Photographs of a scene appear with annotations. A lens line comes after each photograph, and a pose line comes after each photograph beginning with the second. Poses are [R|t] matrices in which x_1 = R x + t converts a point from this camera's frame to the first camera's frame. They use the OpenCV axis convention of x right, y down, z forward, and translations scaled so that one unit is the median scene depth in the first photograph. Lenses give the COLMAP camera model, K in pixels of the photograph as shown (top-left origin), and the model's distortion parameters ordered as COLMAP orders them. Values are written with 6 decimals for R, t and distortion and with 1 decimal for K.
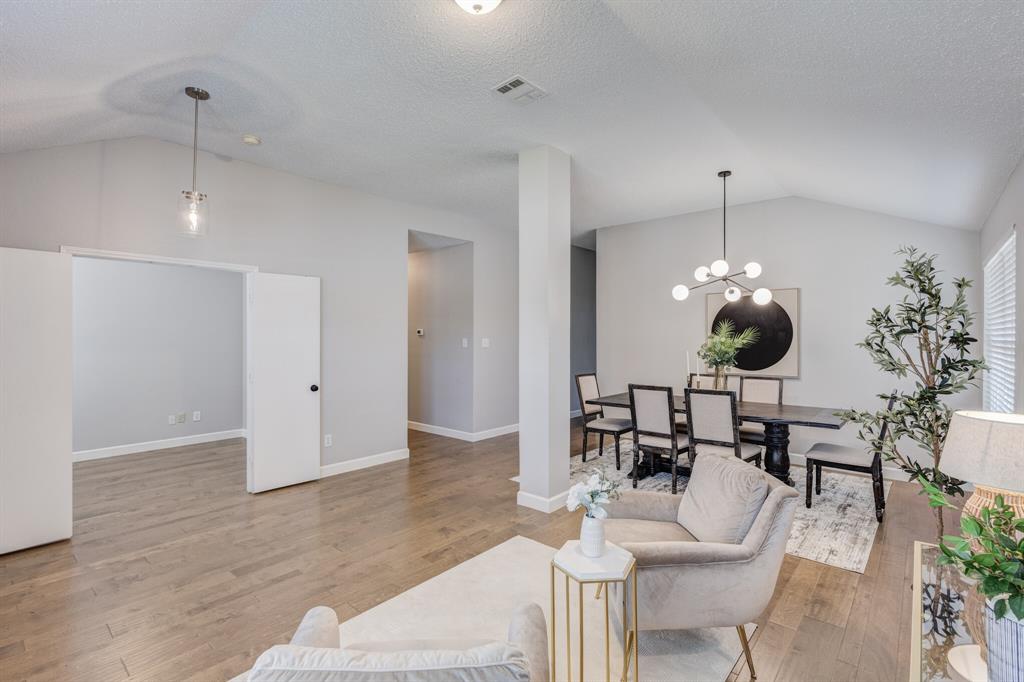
lens RADIAL K [[472.7, 0, 519.4], [0, 472.7, 337.5], [0, 0, 1]] dist [0.013777, -0.001041]
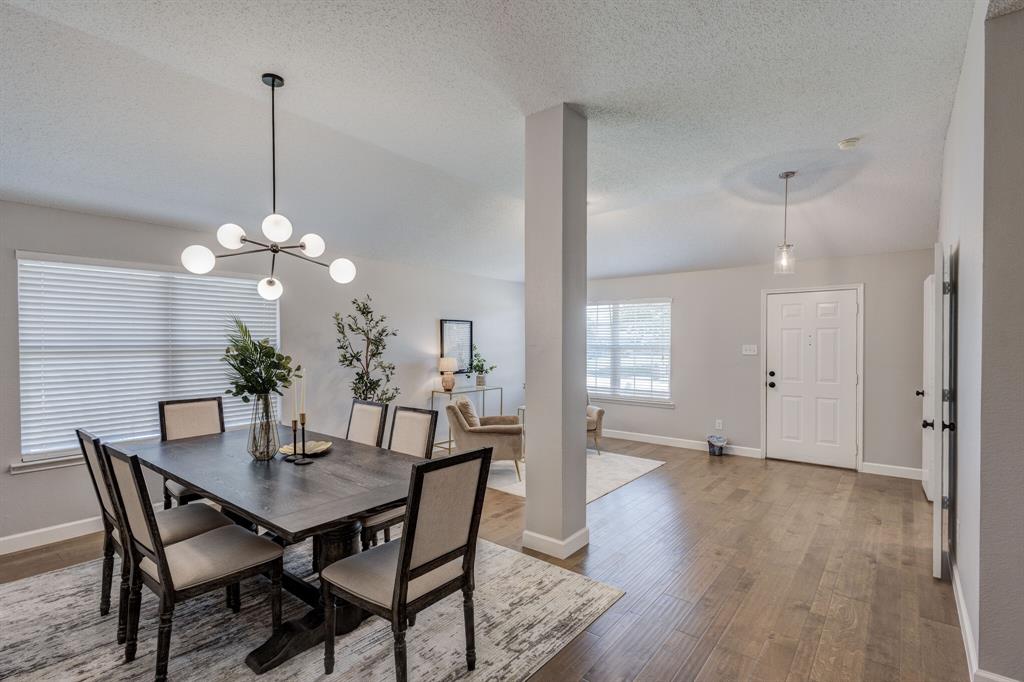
lens RADIAL K [[469.2, 0, 512.0], [0, 469.2, 341.0], [0, 0, 1]] dist [0.017009, 0.000154]
pose [[-0.999956, 0.002176, -0.009108, 0.145036], [0.002170, 0.999997, 0.000688, -0.004652], [0.009110, 0.000668, -0.999958, 1.929630]]
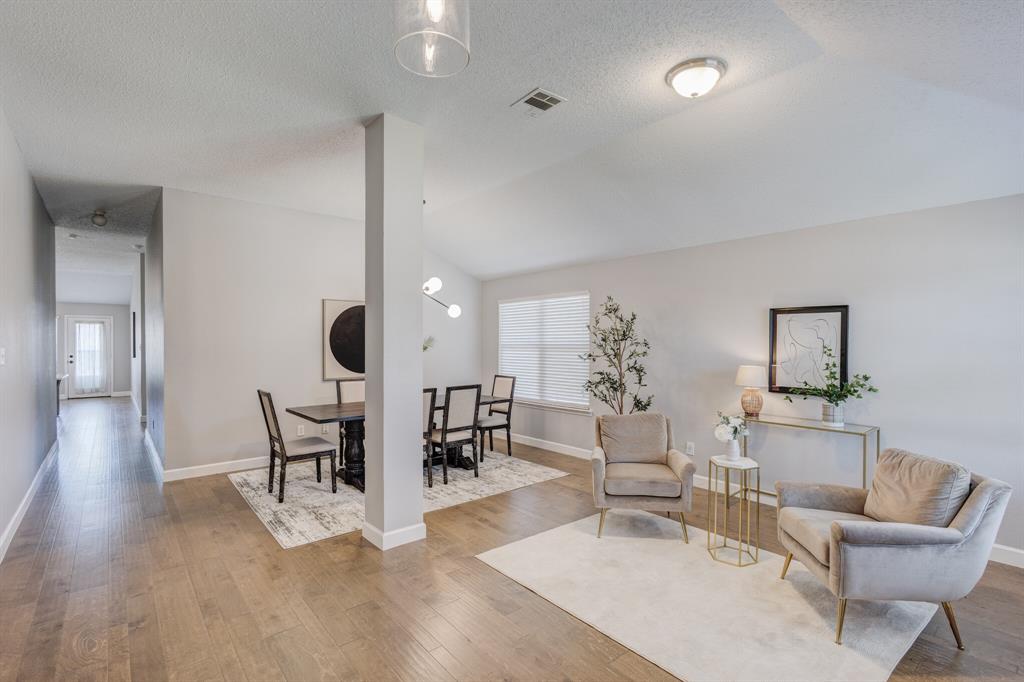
lens RADIAL K [[472.7, 0, 519.4], [0, 472.7, 337.5], [0, 0, 1]] dist [0.013777, -0.001041]
pose [[0.159517, 0.011857, 0.987124, -0.807131], [0.001525, 0.999924, -0.012257, 0.000550], [-0.987194, 0.003461, 0.159487, 0.678256]]
